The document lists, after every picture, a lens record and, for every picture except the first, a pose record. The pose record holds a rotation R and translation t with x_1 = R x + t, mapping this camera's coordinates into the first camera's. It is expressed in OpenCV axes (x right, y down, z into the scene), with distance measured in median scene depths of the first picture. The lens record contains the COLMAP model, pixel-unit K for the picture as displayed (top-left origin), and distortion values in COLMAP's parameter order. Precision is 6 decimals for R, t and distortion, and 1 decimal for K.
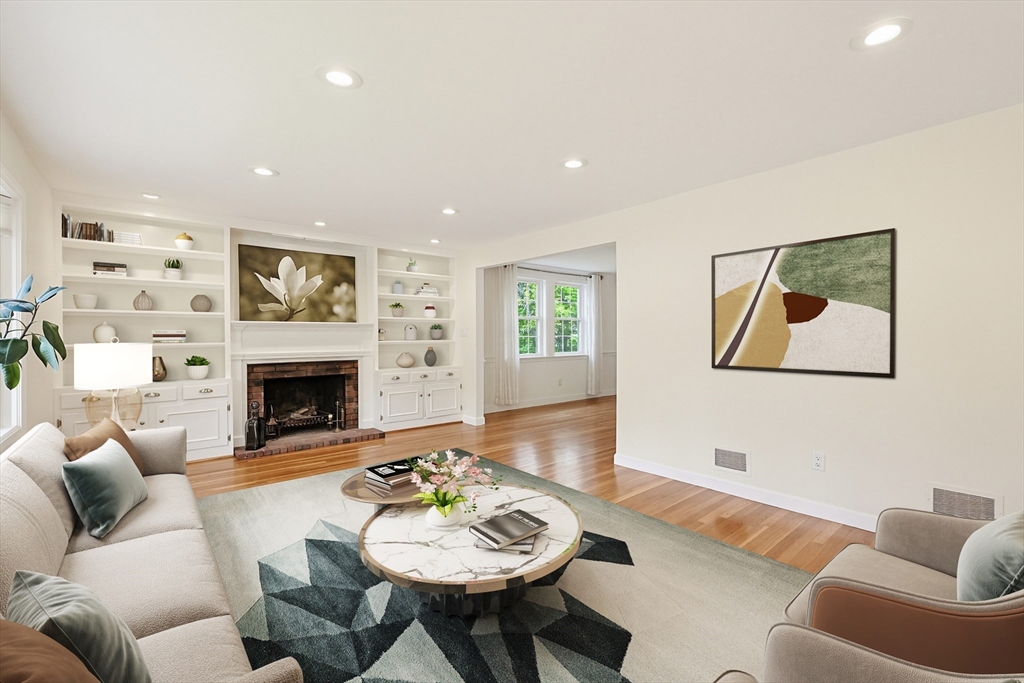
lens RADIAL K [[442.2, 0, 517.1], [0, 442.2, 342.5], [0, 0, 1]] dist [-0.005669, 0.000581]
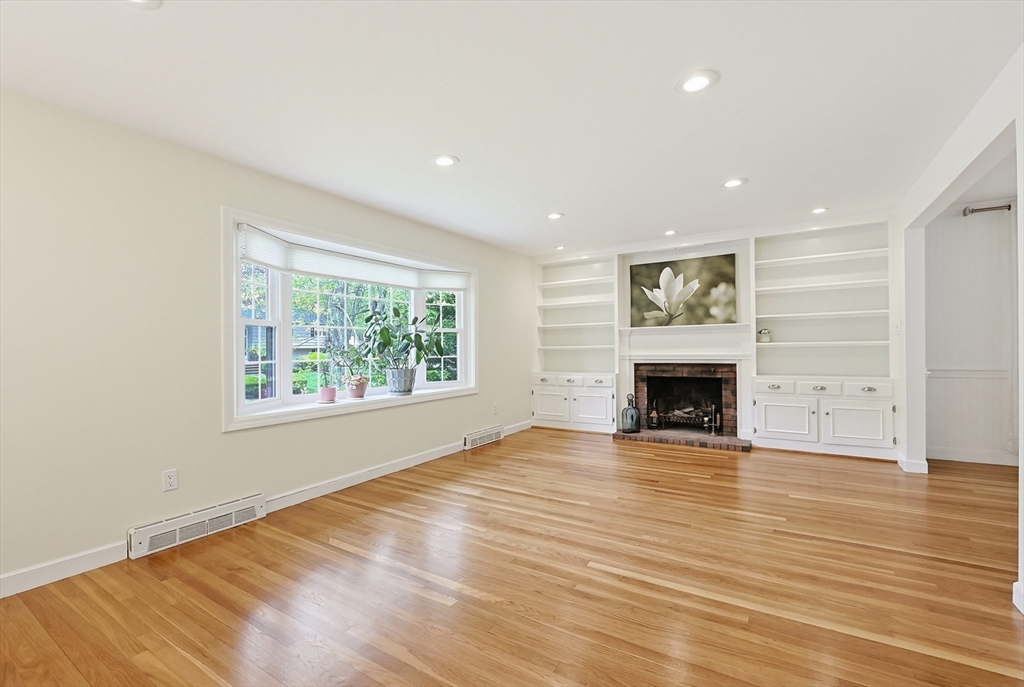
lens RADIAL K [[442.2, 0, 518.1], [0, 442.2, 344.4], [0, 0, 1]] dist [-0.005669, 0.000581]
pose [[0.298651, -0.006406, -0.954341, 0.411008], [0.000683, 0.999979, -0.006499, 0.005081], [0.954362, 0.001289, 0.298649, 0.300325]]
